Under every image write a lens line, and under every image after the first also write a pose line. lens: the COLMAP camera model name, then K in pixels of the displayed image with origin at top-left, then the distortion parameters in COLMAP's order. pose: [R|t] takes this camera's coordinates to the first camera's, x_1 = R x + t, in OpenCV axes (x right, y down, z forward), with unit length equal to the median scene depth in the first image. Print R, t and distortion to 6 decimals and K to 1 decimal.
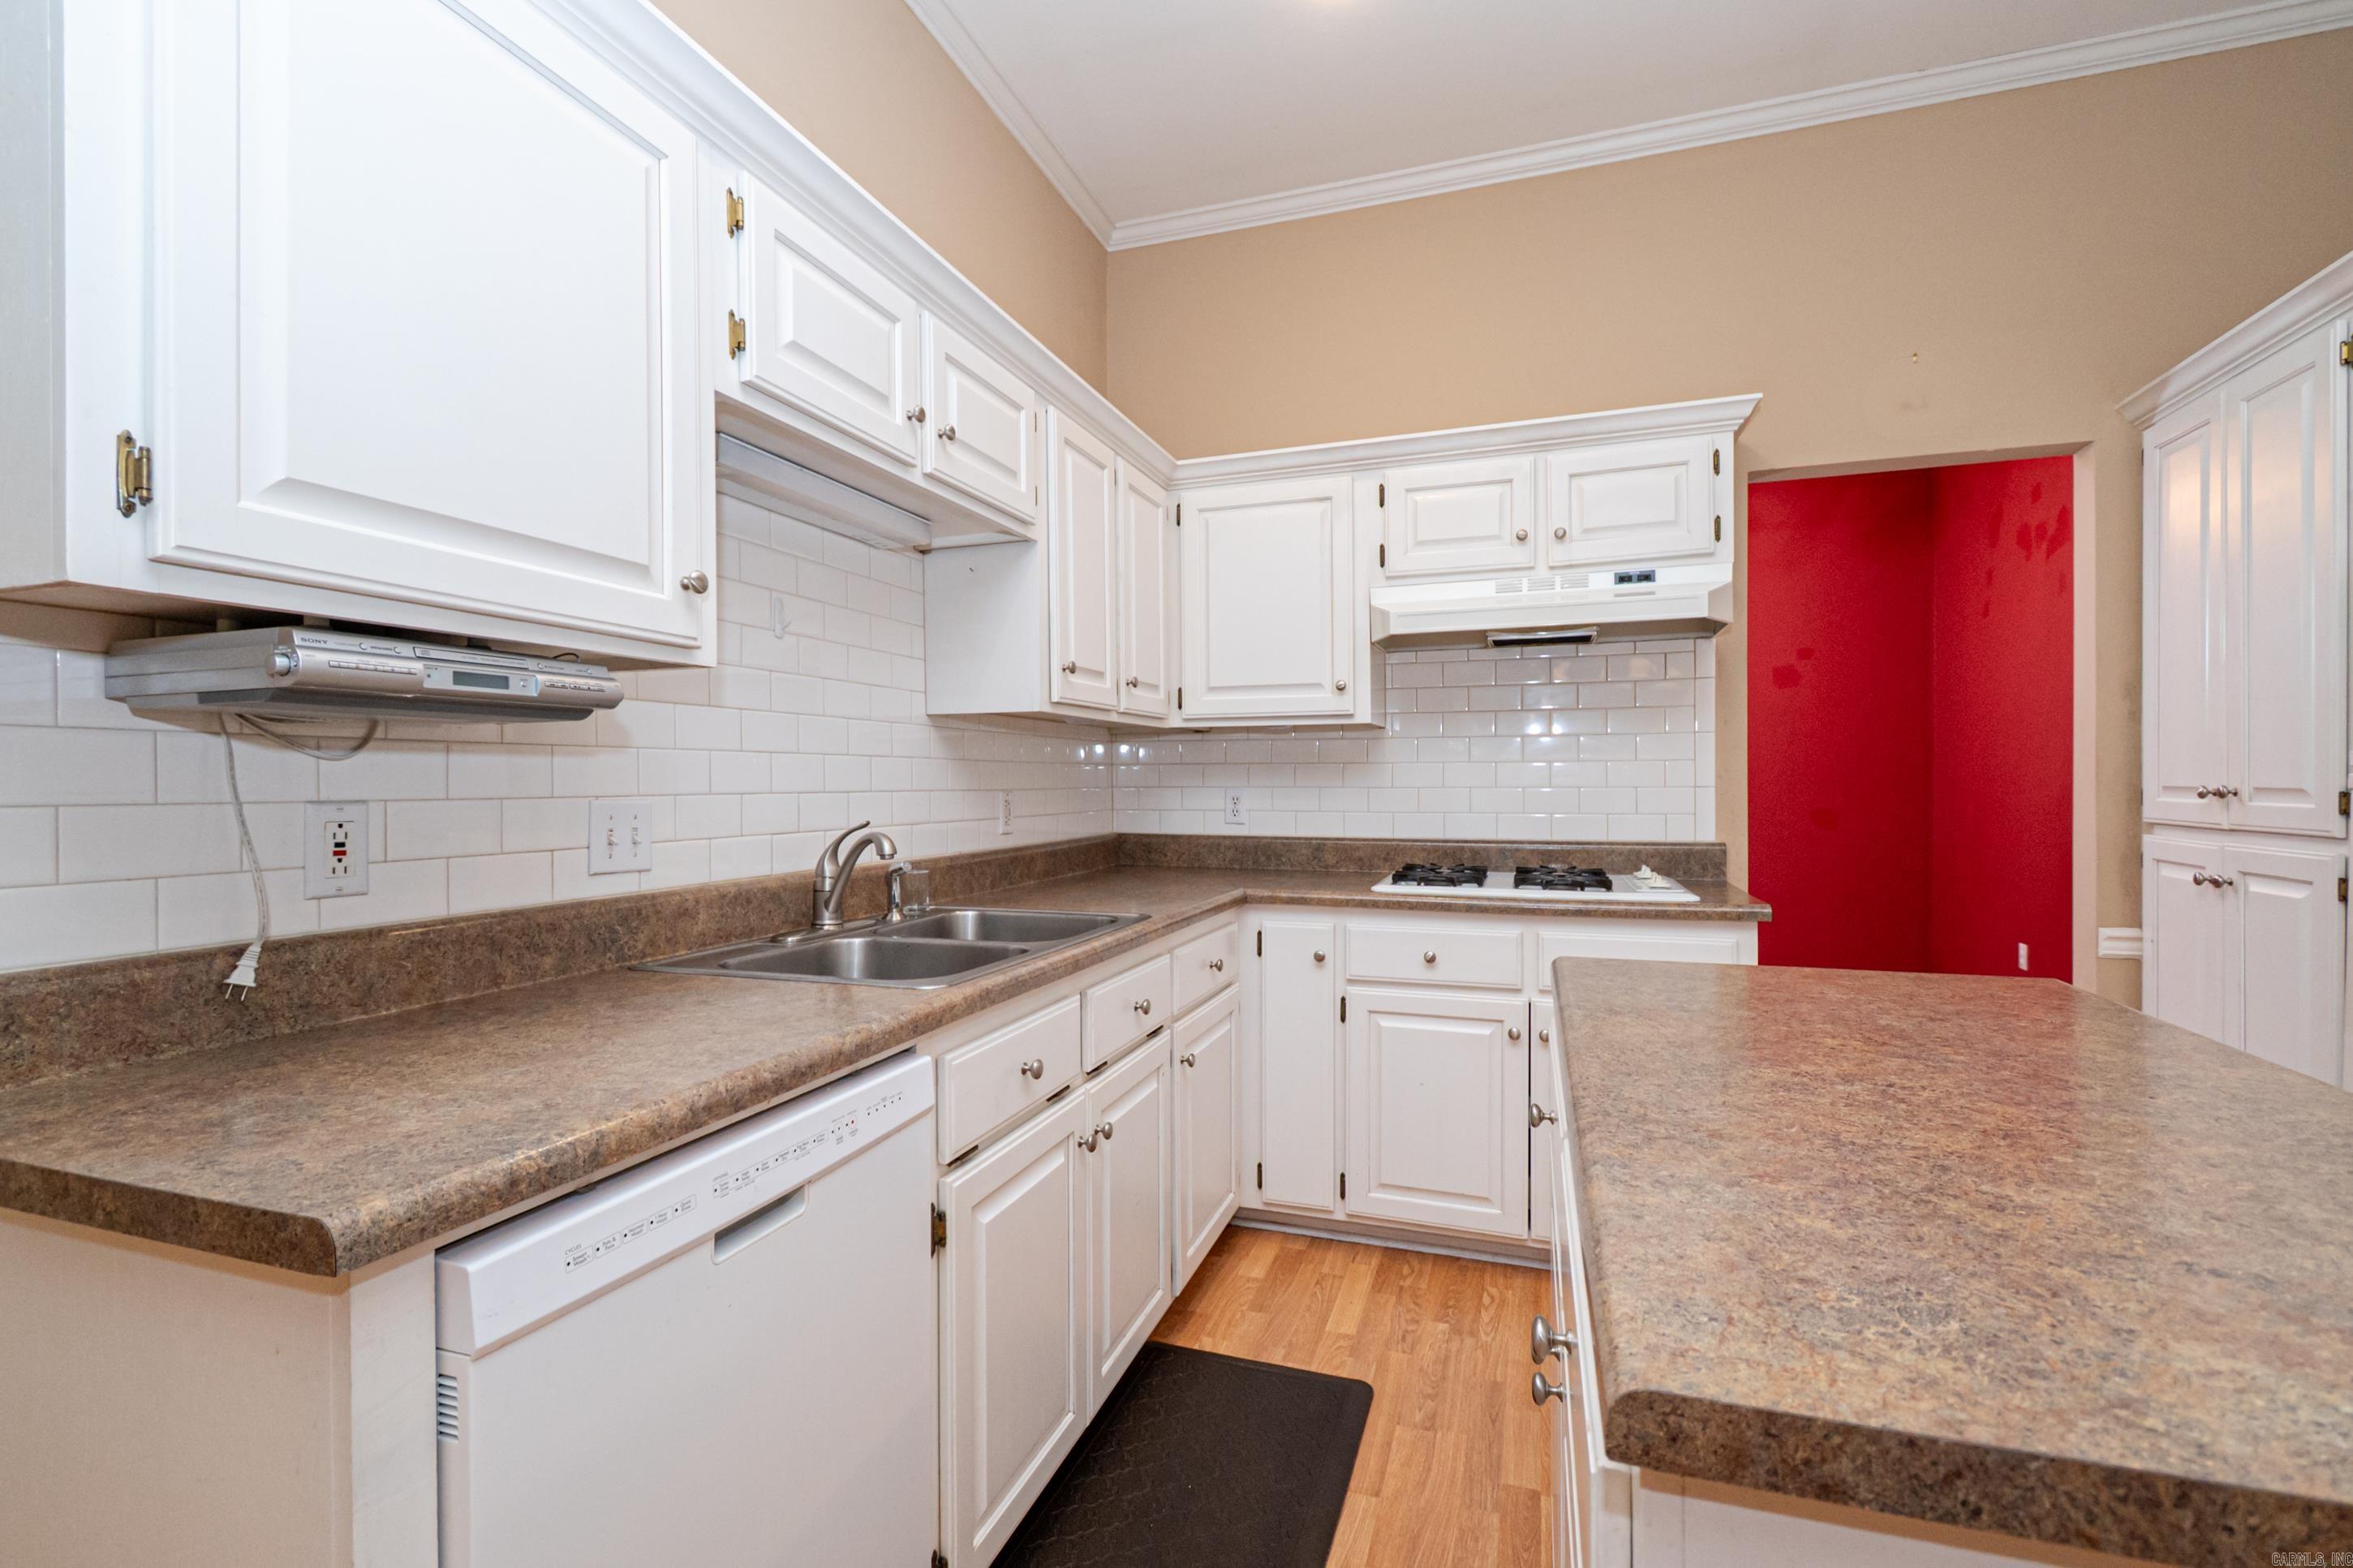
lens RADIAL K [[1041.6, 0, 1176.5], [0, 1041.6, 784.0], [0, 0, 1]] dist [0.012670, -0.007843]
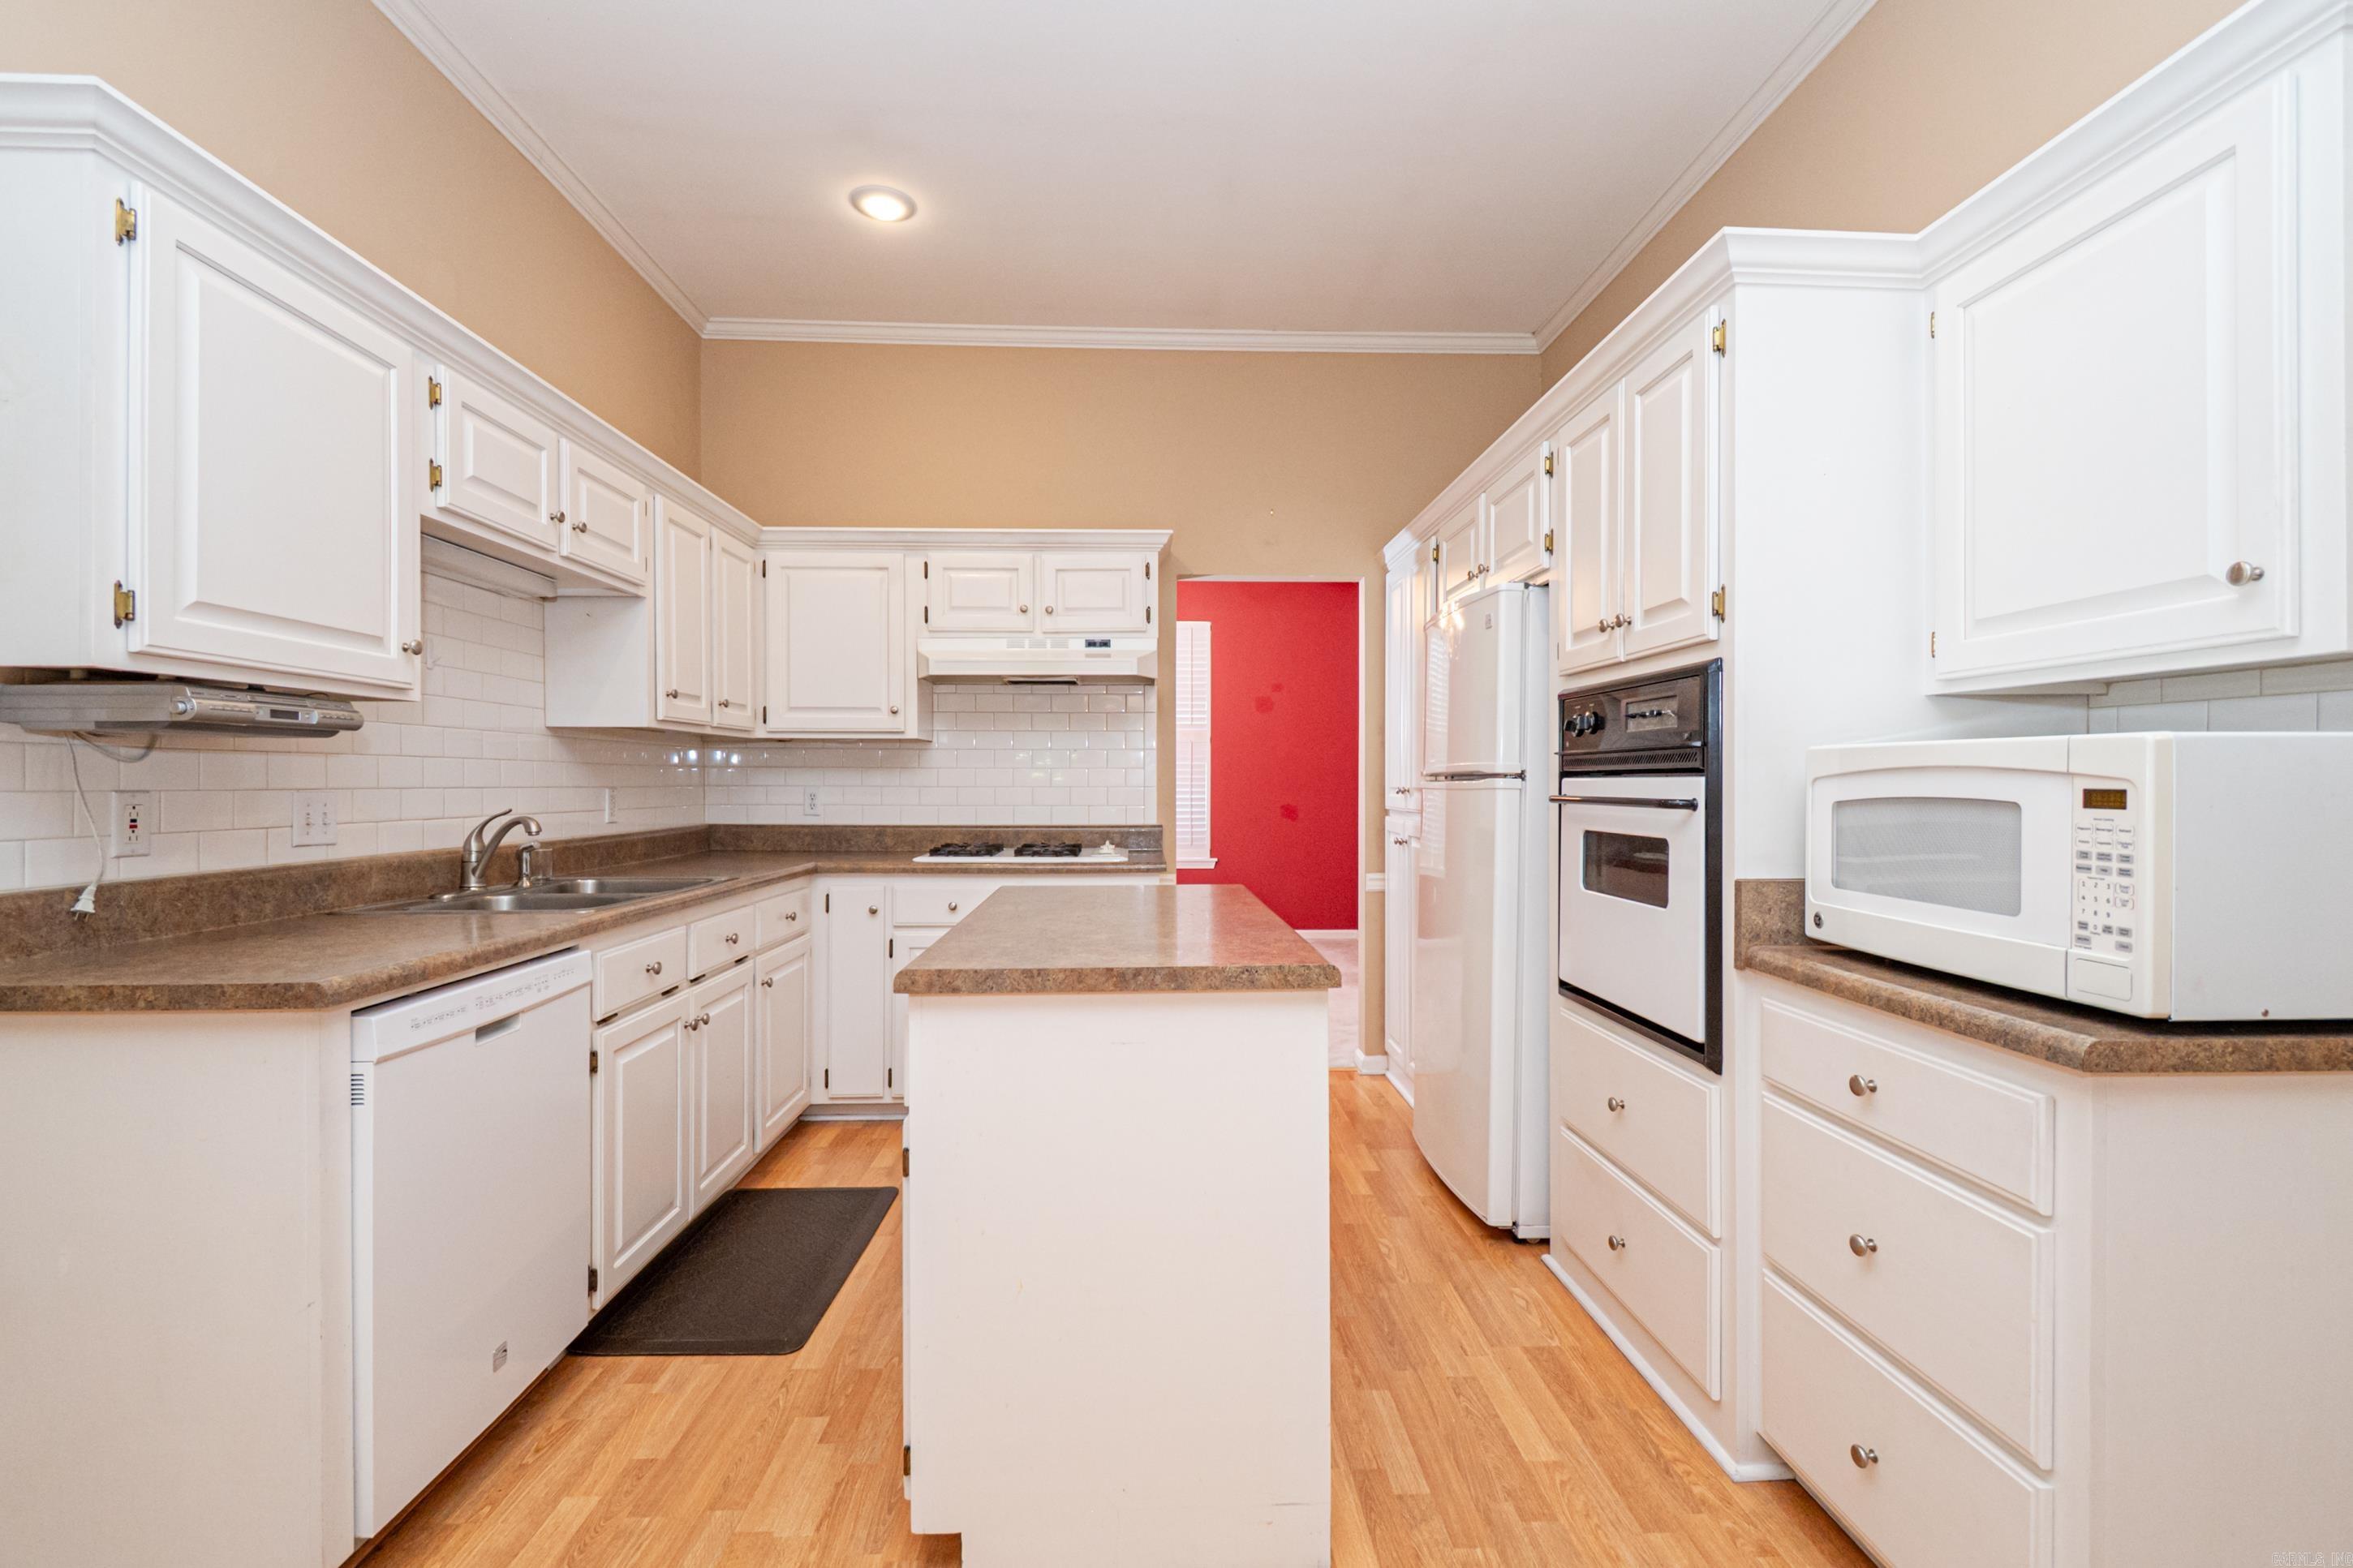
lens RADIAL K [[1041.6, 0, 1176.5], [0, 1041.6, 784.0], [0, 0, 1]] dist [0.012670, -0.007843]
pose [[0.931480, 0.004765, 0.363760, 0.011204], [-0.004367, 0.999989, -0.001916, 0.001899], [-0.363765, 0.000196, 0.931491, -0.473137]]
